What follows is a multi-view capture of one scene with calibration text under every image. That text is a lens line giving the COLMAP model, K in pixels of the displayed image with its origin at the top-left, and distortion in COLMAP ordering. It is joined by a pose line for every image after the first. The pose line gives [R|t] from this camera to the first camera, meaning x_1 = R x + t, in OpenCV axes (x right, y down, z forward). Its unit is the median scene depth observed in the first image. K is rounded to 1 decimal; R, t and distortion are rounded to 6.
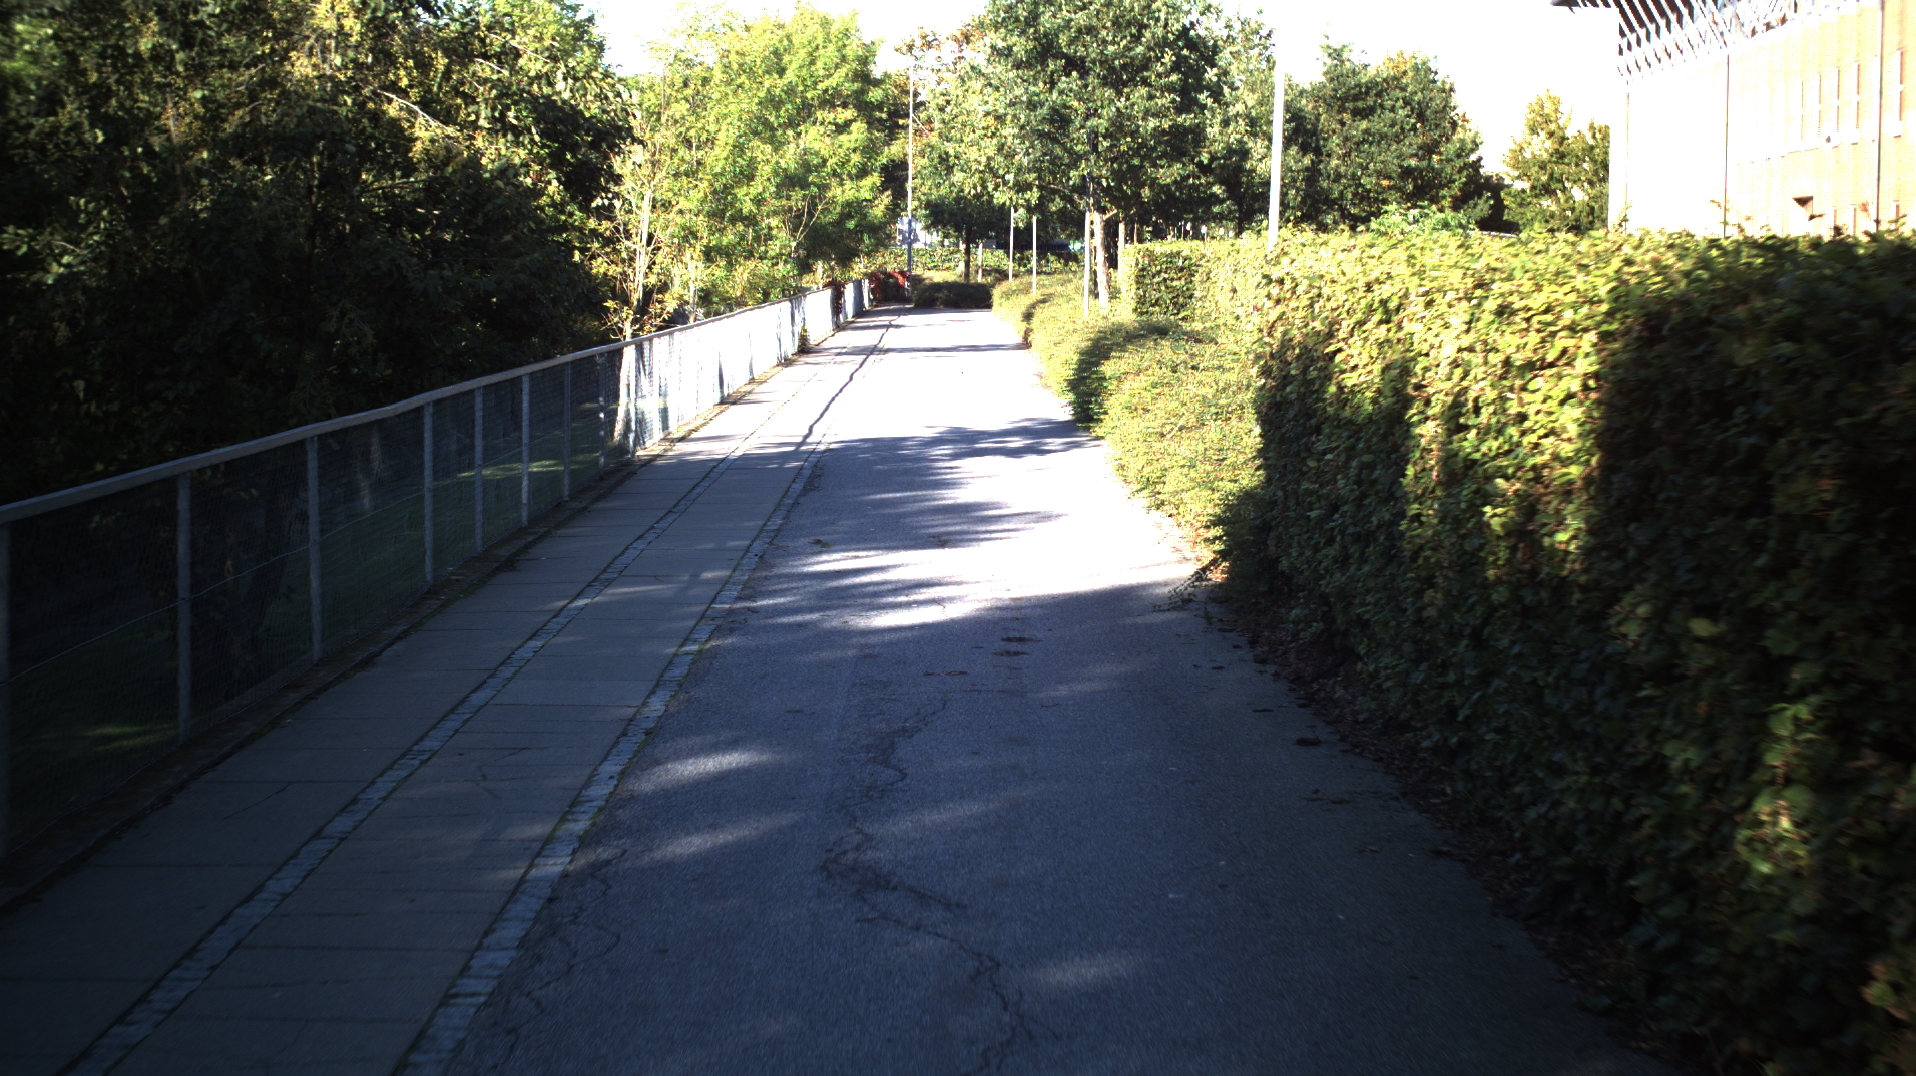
lens RADIAL K [[3644.9, 0, 956.7], [0, 3644.9, 543.5], [0, 0, 1]] dist [-0.149224, 0.000000]
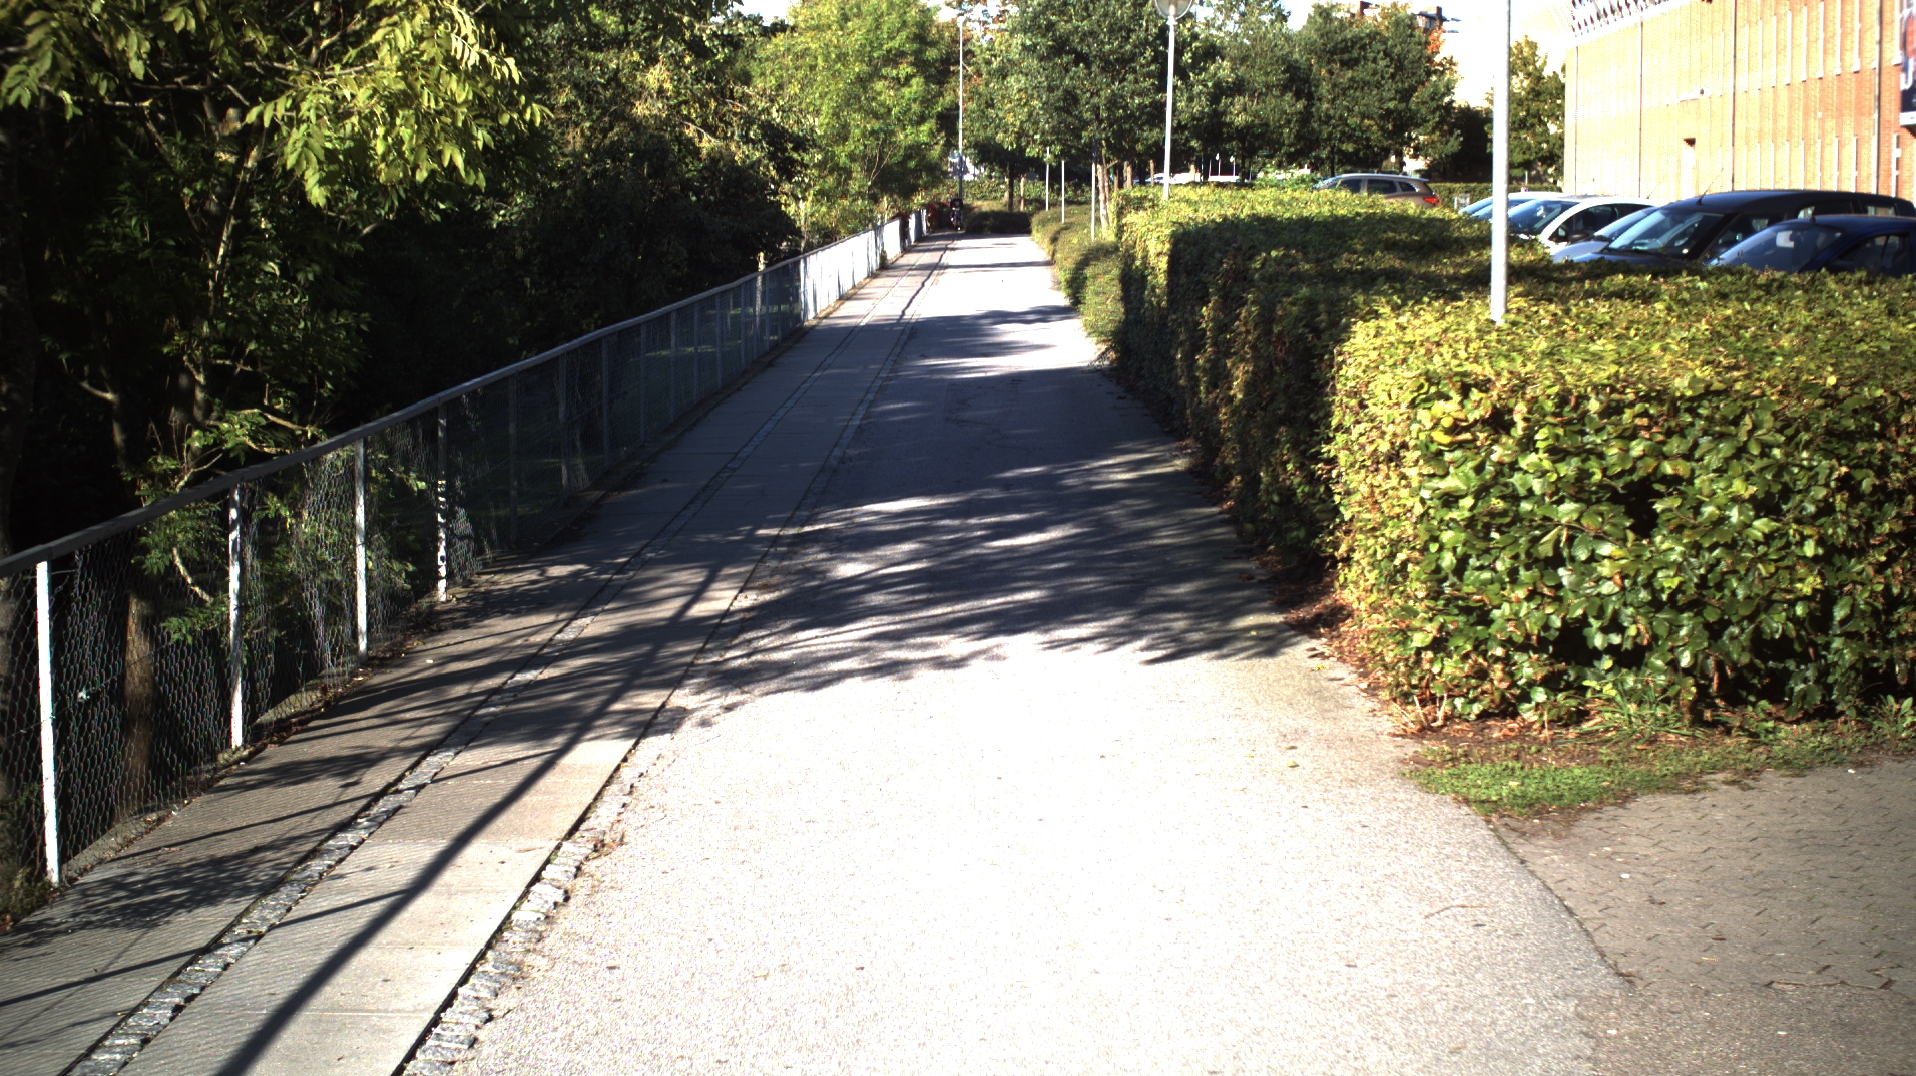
lens RADIAL K [[3644.9, 0, 962.0], [0, 3644.9, 542.3], [0, 0, 1]] dist [-0.149224, 0.000000]
pose [[0.999893, -0.007228, -0.012695, 0.003057], [0.007486, 0.999765, 0.020348, 0.024750], [0.012545, -0.020441, 0.999712, -0.395521]]
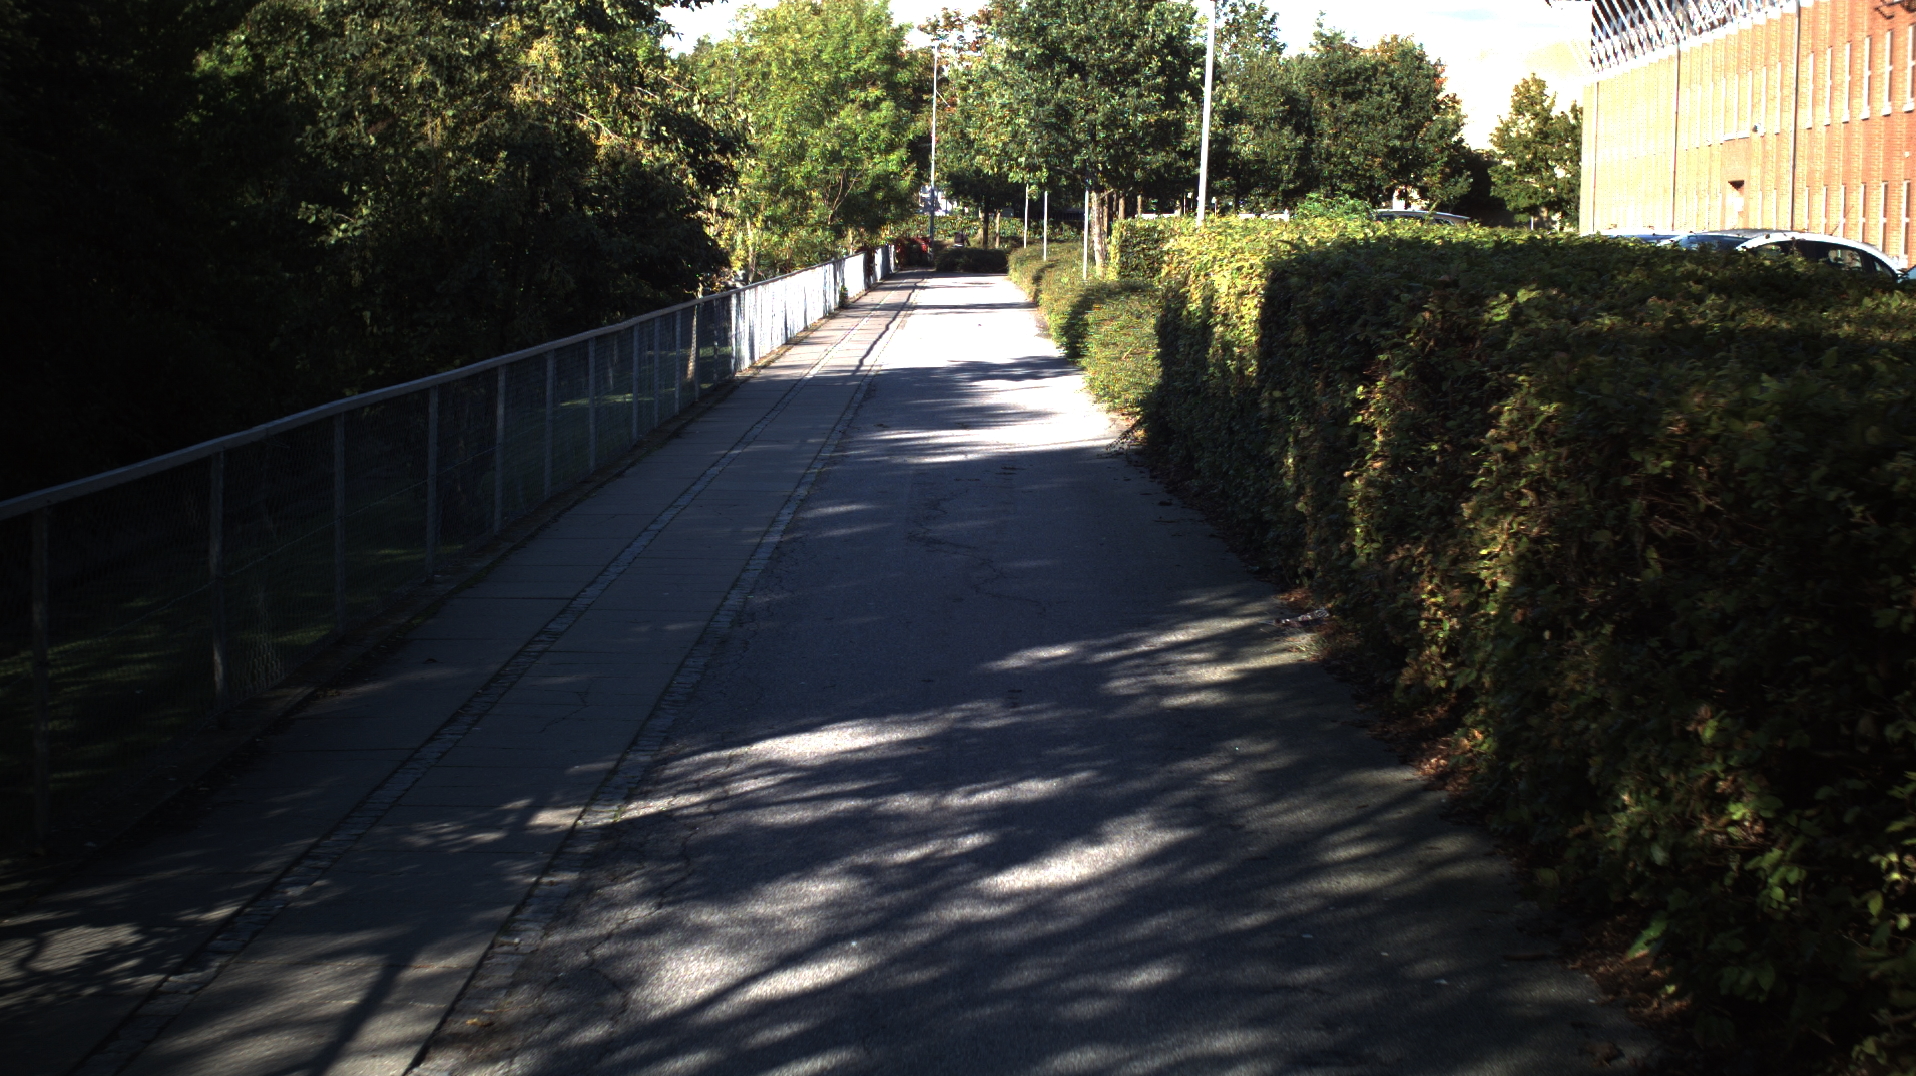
lens RADIAL K [[3644.9, 0, 944.7], [0, 3644.9, 536.0], [0, 0, 1]] dist [-0.149224, 0.000000]
pose [[0.999908, 0.011278, -0.007579, -0.000118], [-0.011222, 0.999909, 0.007443, 0.013770], [0.007663, -0.007357, 0.999944, -0.197409]]
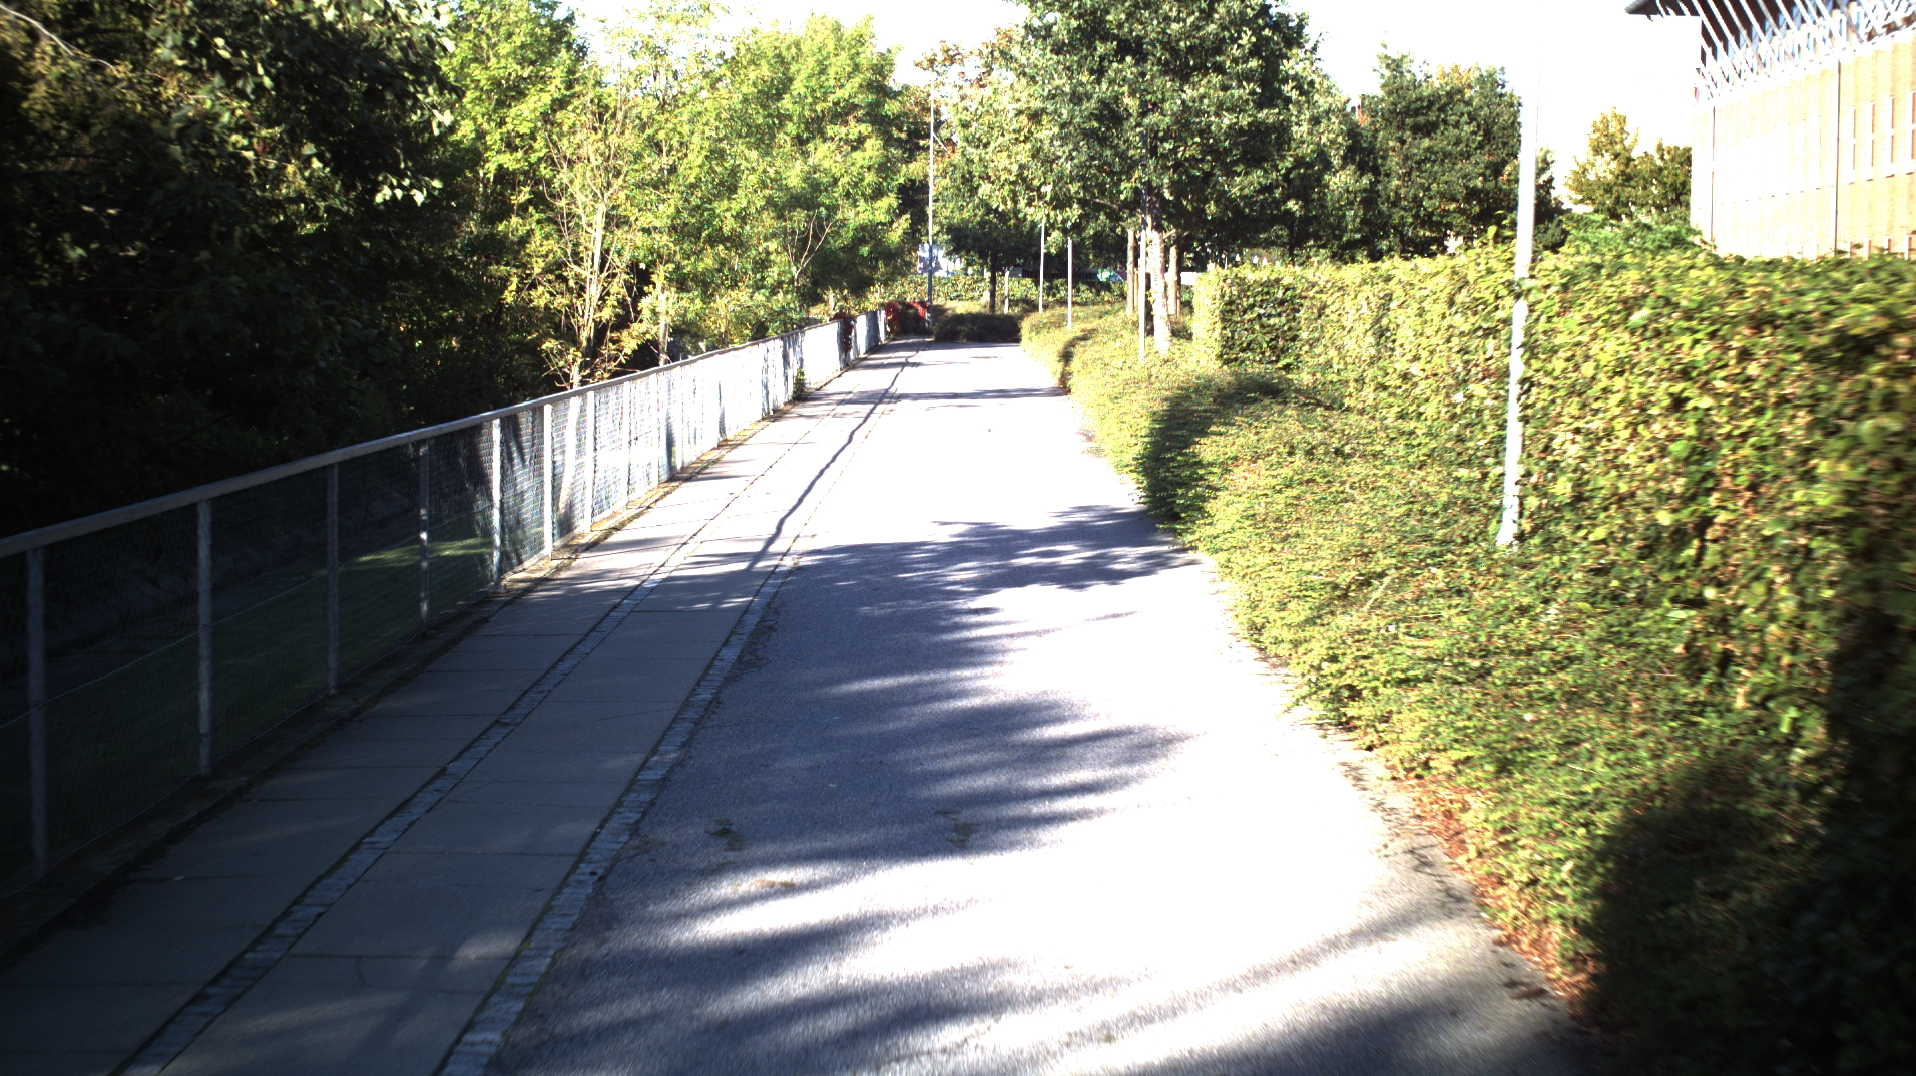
lens RADIAL K [[3644.9, 0, 965.9], [0, 3644.9, 530.0], [0, 0, 1]] dist [-0.149224, 0.000000]
pose [[0.999992, 0.000619, -0.003878, -0.000587], [-0.000664, 0.999932, -0.011669, -0.015479], [0.003870, 0.011671, 0.999924, 0.196961]]
